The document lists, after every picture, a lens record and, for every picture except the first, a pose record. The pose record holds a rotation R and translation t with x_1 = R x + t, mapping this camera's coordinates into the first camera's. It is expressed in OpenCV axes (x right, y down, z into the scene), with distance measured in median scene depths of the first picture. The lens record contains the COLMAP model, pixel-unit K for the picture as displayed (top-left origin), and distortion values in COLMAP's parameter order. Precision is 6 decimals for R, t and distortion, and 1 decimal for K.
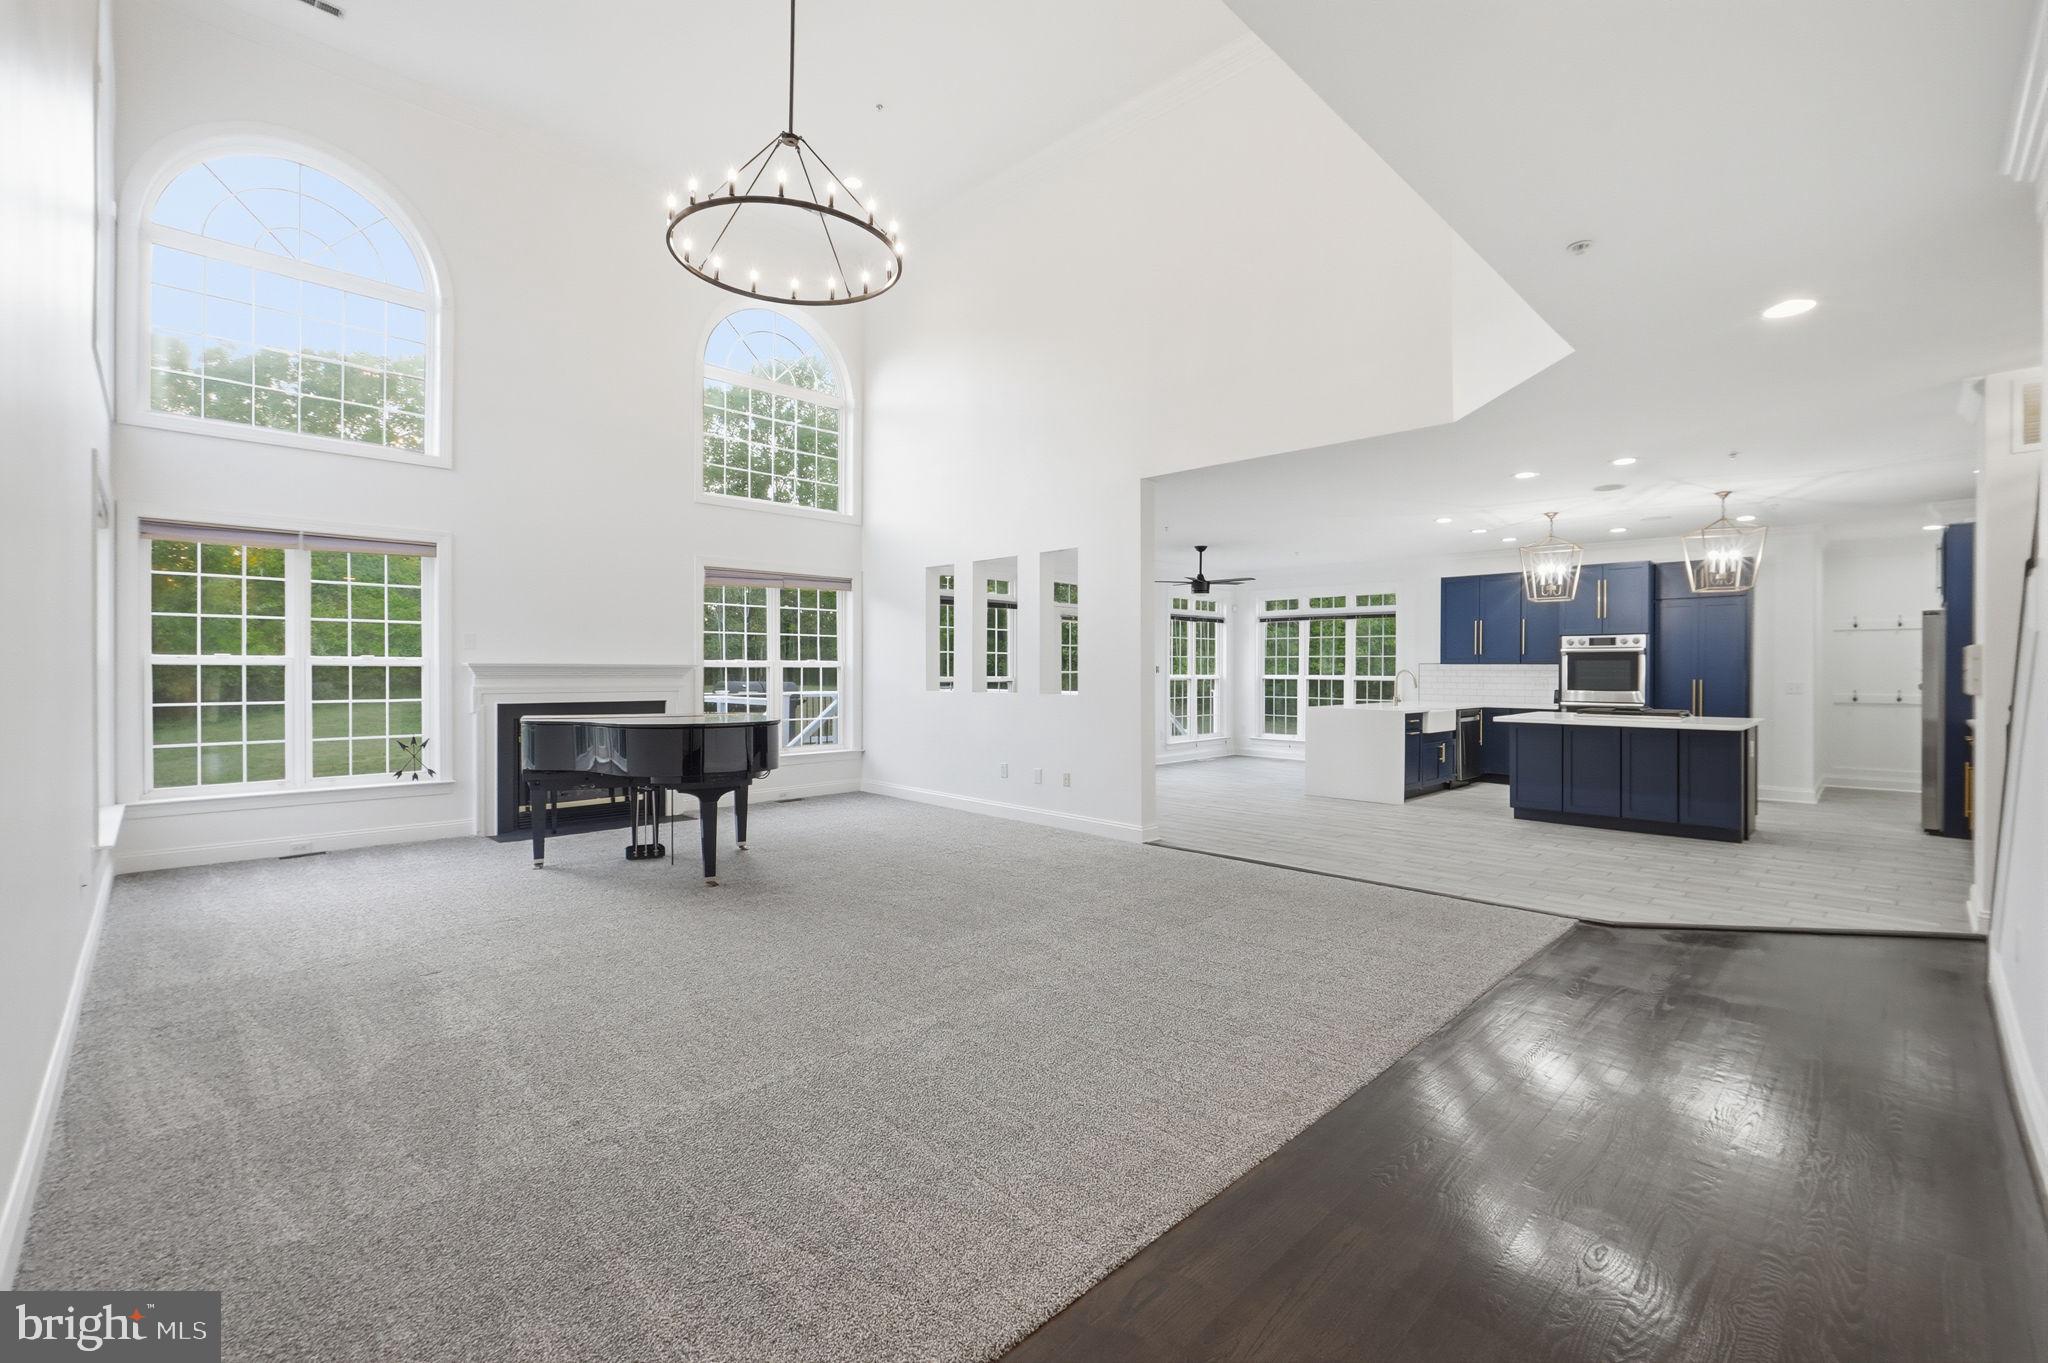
lens RADIAL K [[880.2, 0, 1016.0], [0, 880.2, 675.4], [0, 0, 1]] dist [-0.004883, 0.000012]
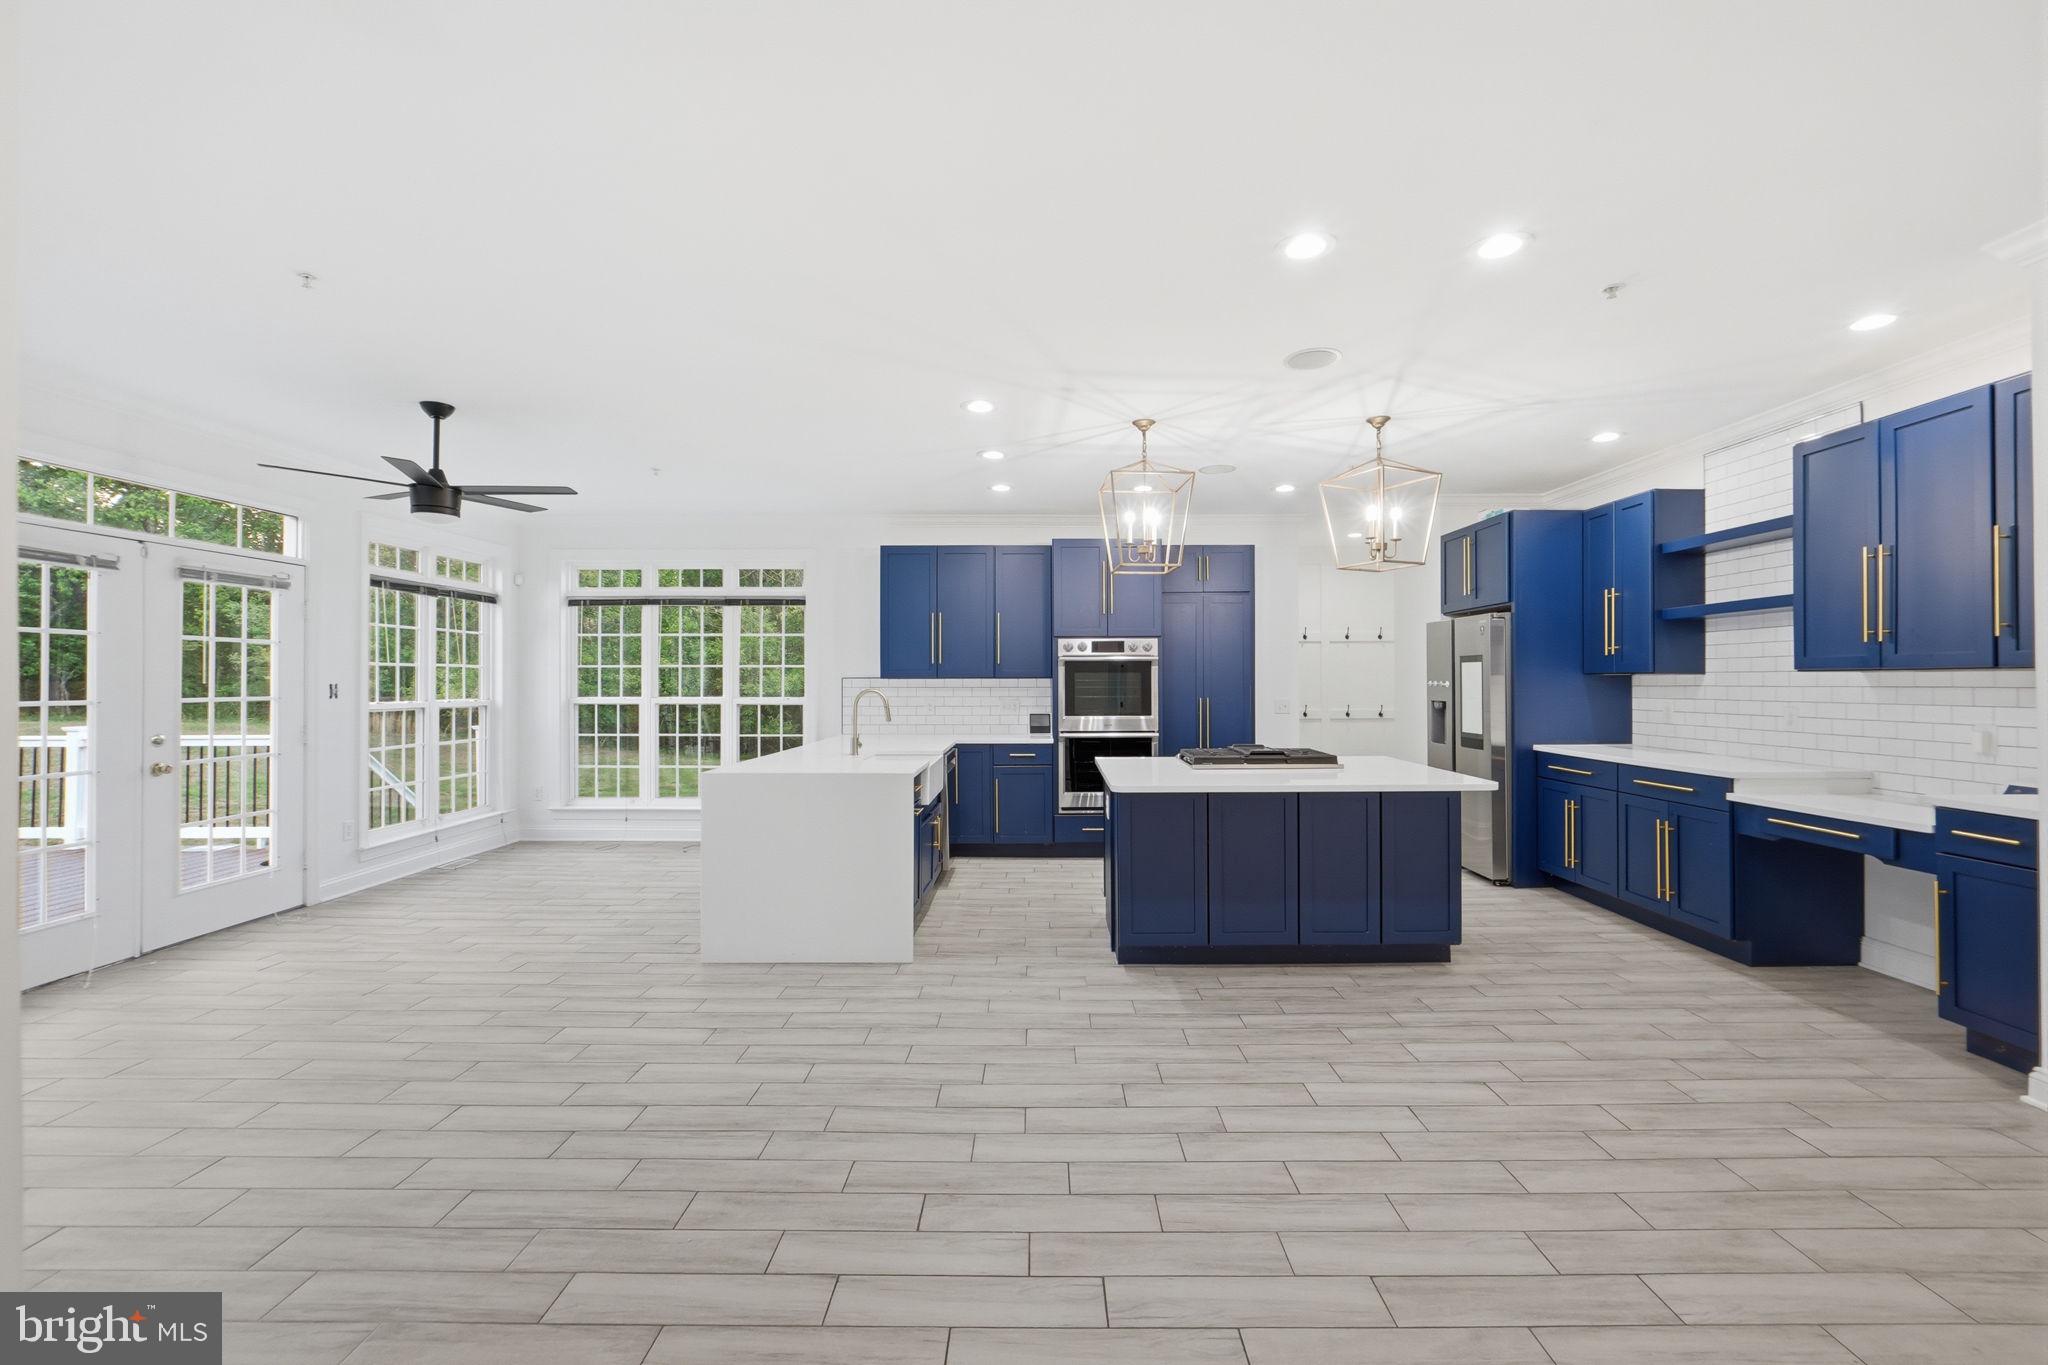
lens RADIAL K [[837.1, 0, 1027.6], [0, 837.1, 676.5], [0, 0, 1]] dist [-0.014115, 0.001758]
pose [[0.696231, -0.000991, 0.717817, 0.098159], [0.009911, 0.999917, -0.008233, -0.006862], [-0.717749, 0.012846, 0.696183, 0.421046]]
